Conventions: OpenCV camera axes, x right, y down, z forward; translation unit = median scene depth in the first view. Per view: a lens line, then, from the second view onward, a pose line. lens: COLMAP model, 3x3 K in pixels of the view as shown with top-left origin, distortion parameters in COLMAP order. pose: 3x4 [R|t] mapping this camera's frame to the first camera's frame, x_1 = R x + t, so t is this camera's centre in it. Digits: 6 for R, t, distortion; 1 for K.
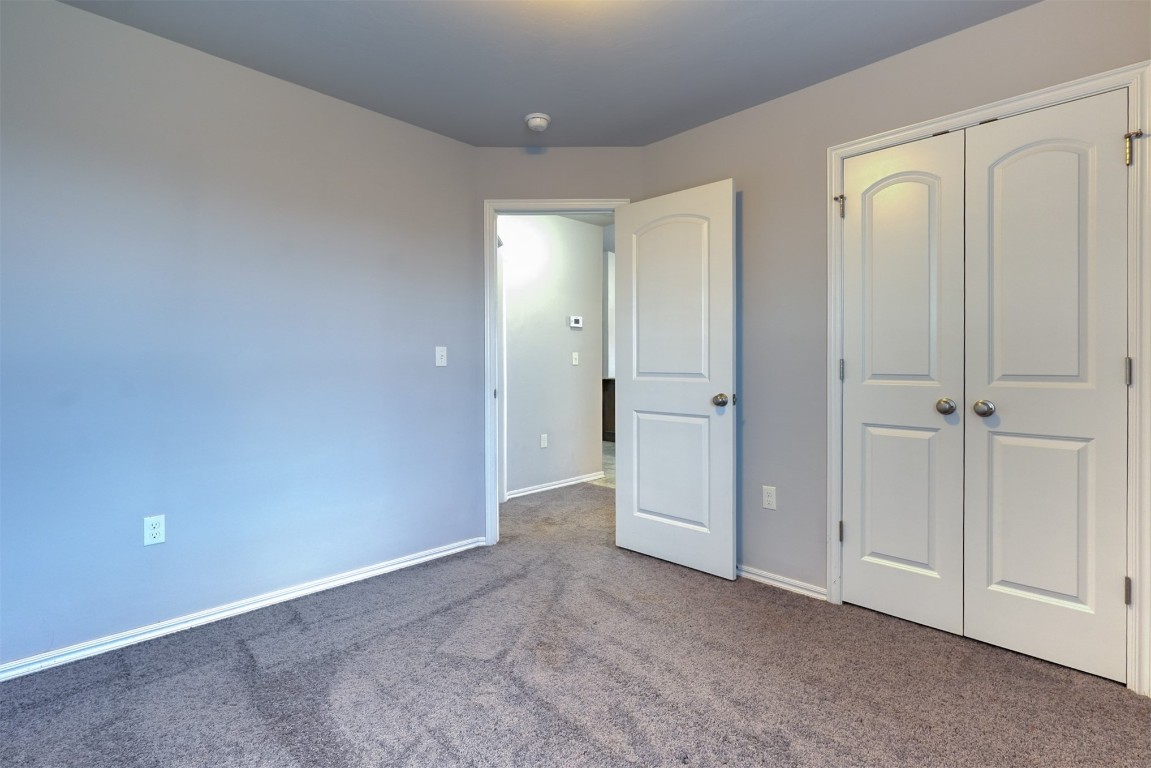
lens RADIAL K [[530.6, 0, 574.5], [0, 530.6, 381.4], [0, 0, 1]] dist [-0.005274, -0.000245]
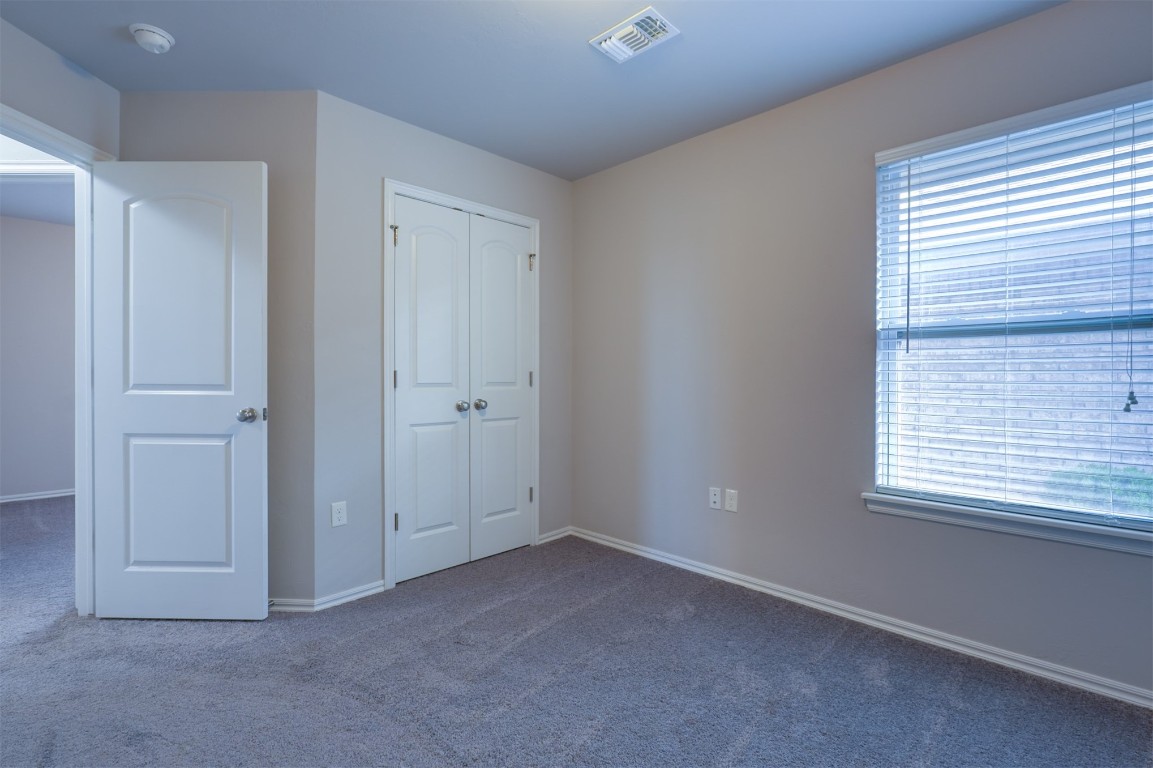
lens RADIAL K [[531.5, 0, 575.5], [0, 531.5, 381.4], [0, 0, 1]] dist [-0.005274, -0.000245]
pose [[-0.026974, 0.003100, 0.999631, -0.658765], [0.015026, 0.999883, -0.002695, -0.006885], [-0.999523, 0.014948, -0.027018, 0.660106]]
